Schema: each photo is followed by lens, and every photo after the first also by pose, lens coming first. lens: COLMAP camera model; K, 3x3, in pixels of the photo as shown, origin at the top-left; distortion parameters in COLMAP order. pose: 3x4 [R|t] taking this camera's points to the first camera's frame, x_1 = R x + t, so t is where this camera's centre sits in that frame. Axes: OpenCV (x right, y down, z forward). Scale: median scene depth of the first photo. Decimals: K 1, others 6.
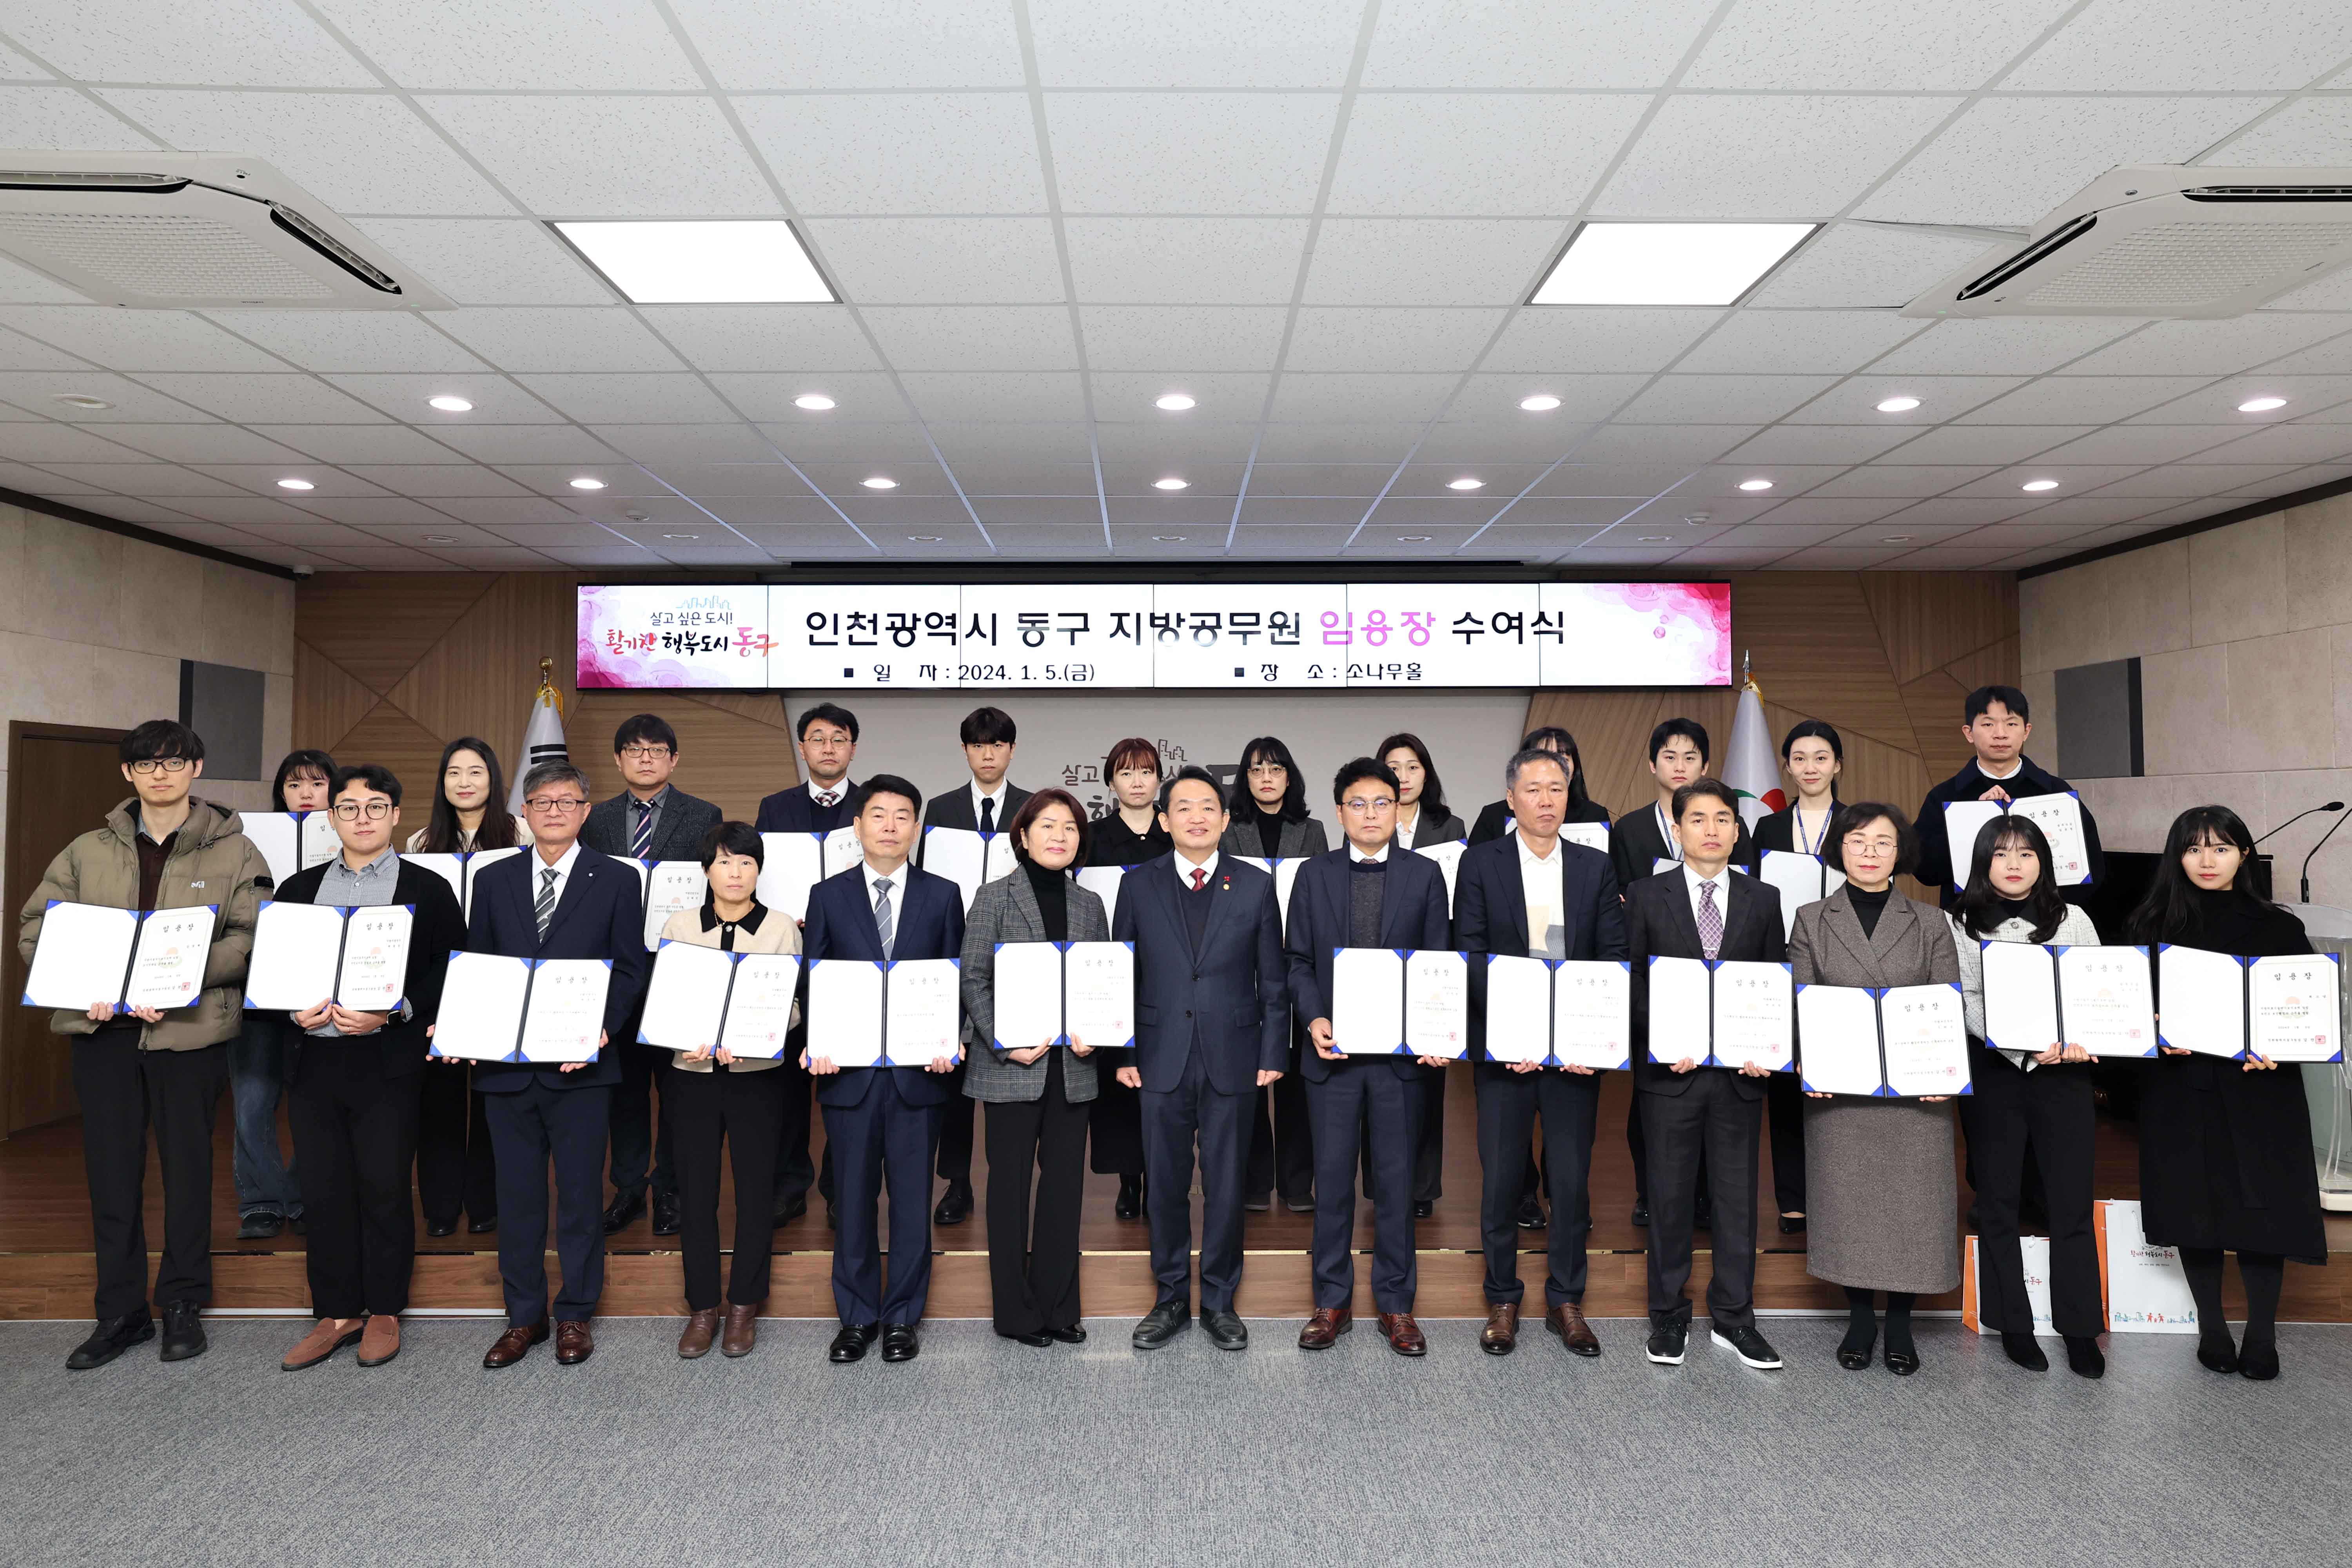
lens RADIAL K [[1488.7, 0, 1185.1], [0, 1488.7, 749.9], [0, 0, 1]] dist [-0.038062, 0.043809]
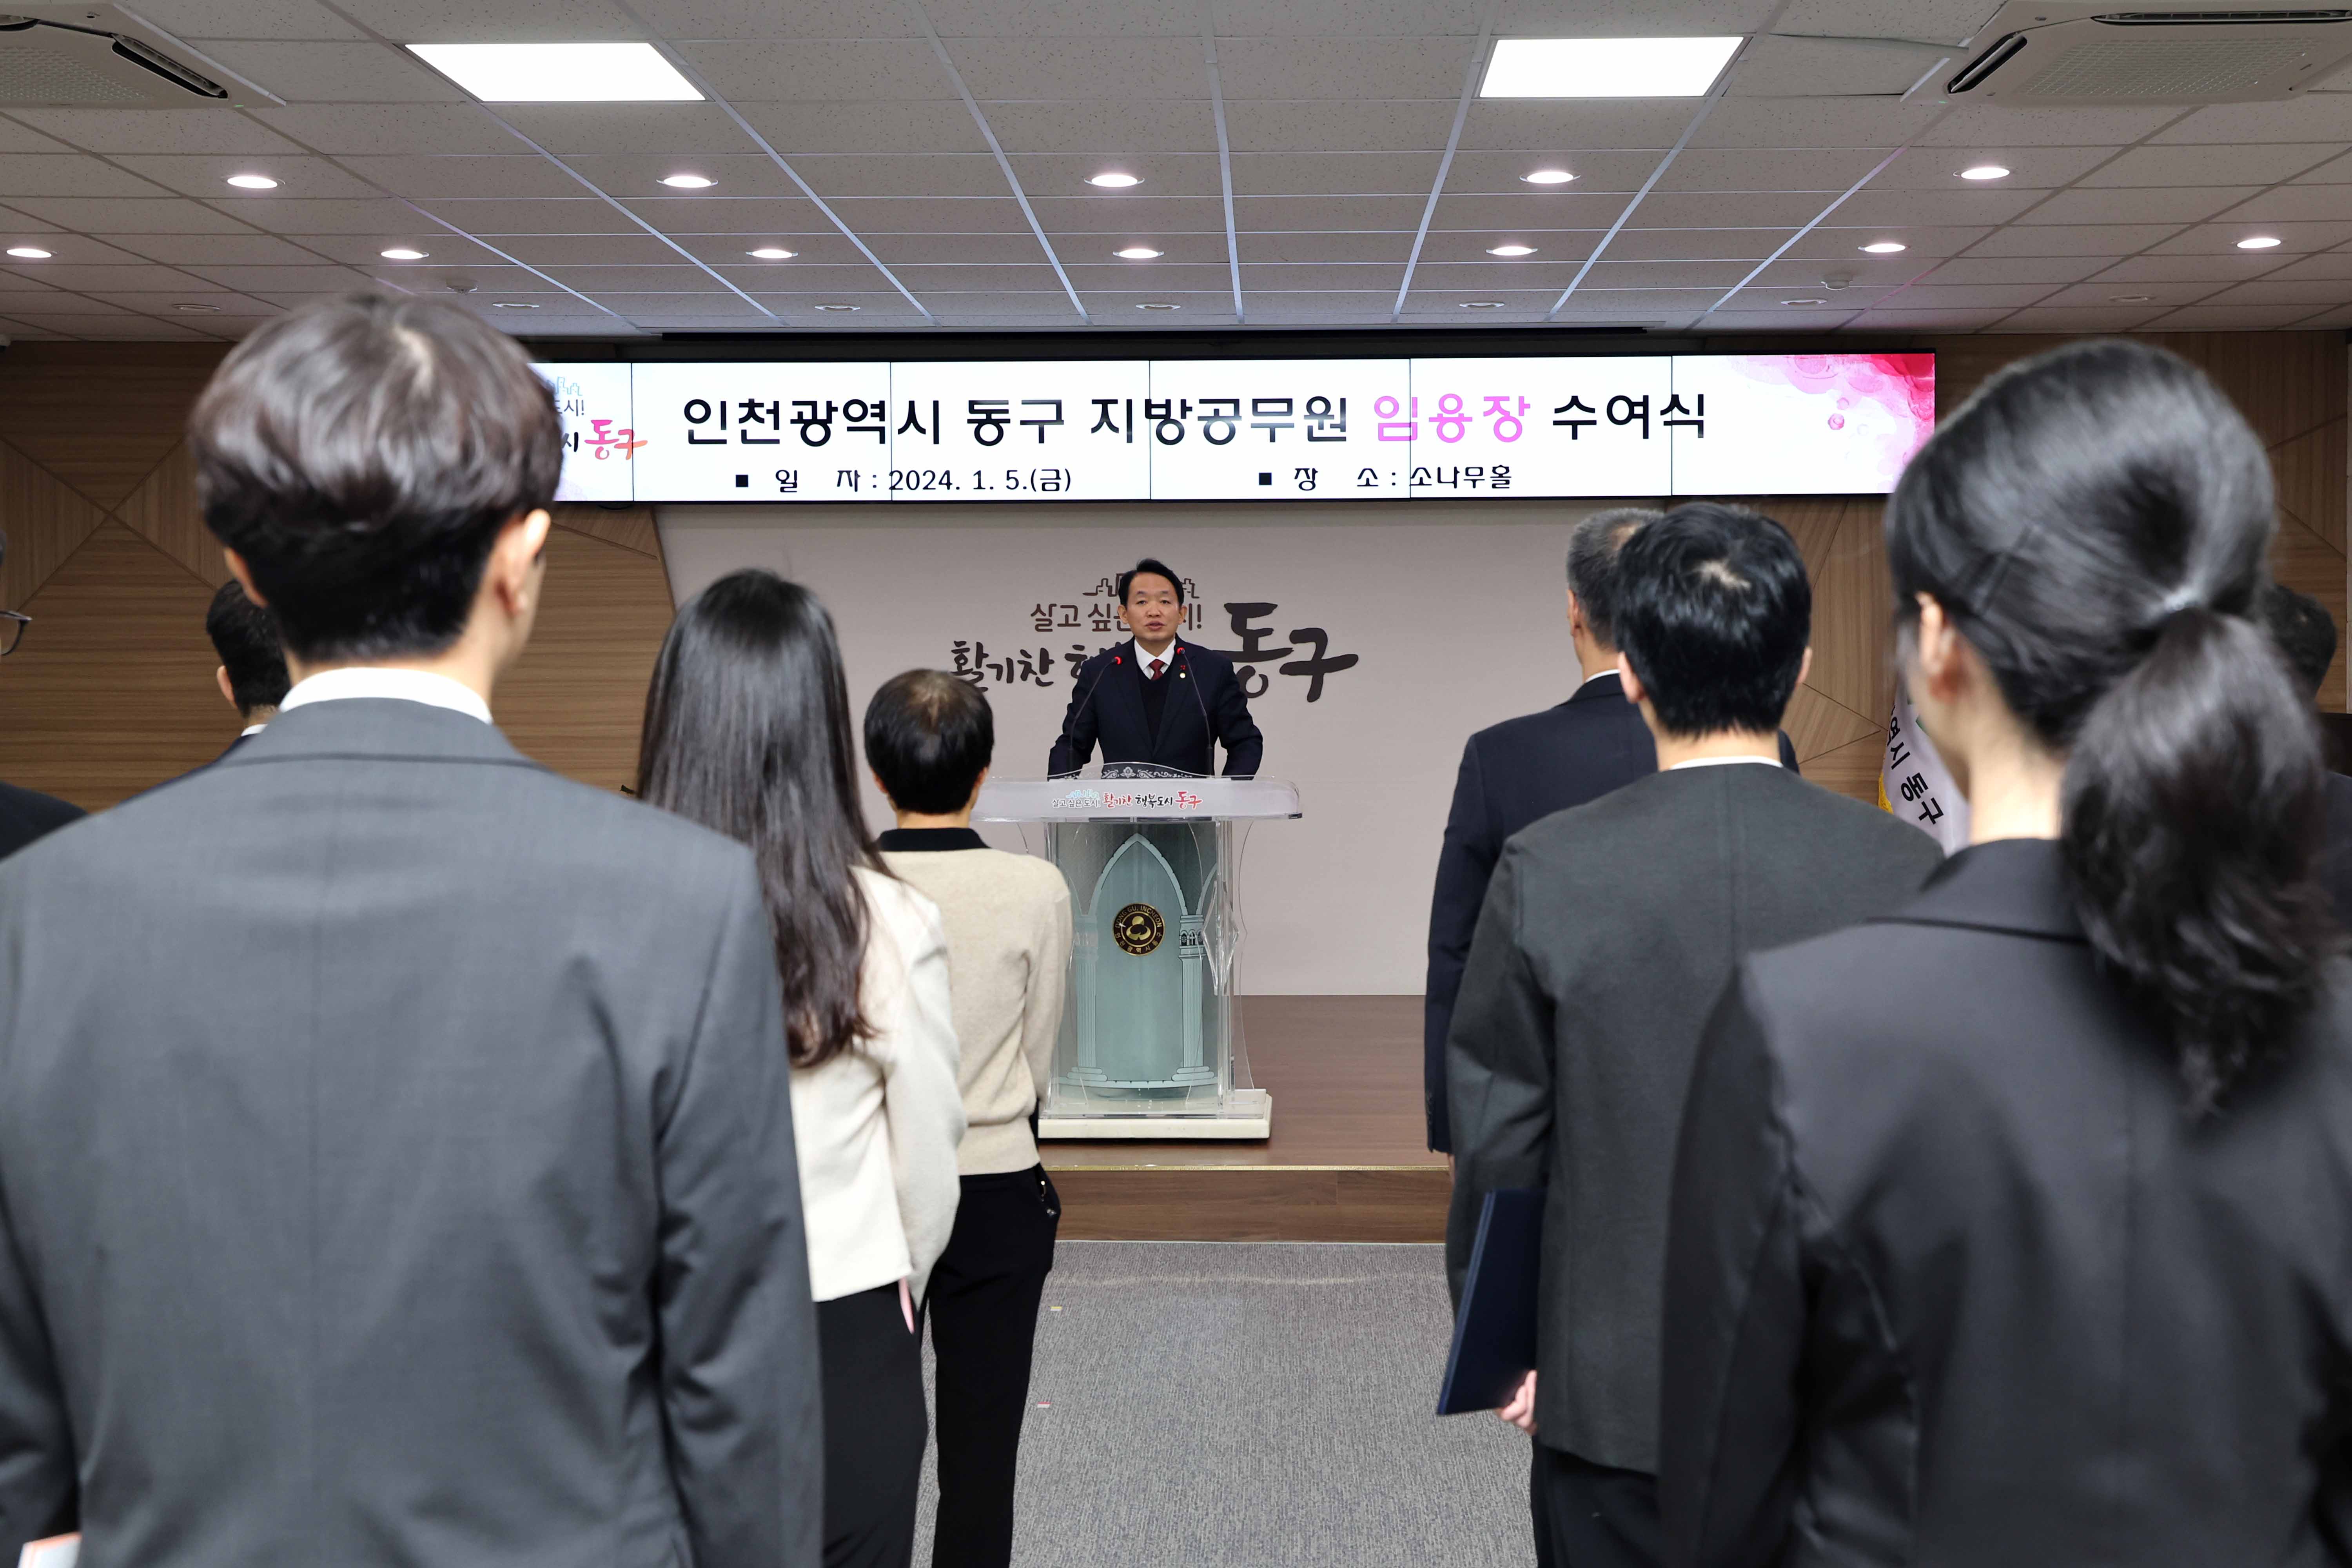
lens RADIAL K [[2559.8, 0, 1283.6], [0, 2559.8, 721.7], [0, 0, 1]] dist [0.024363, 0.062517]
pose [[0.999722, -0.001234, -0.023526, 0.075602], [0.002696, 0.998058, 0.062235, -0.010624], [0.023403, -0.062281, 0.997784, -0.285987]]
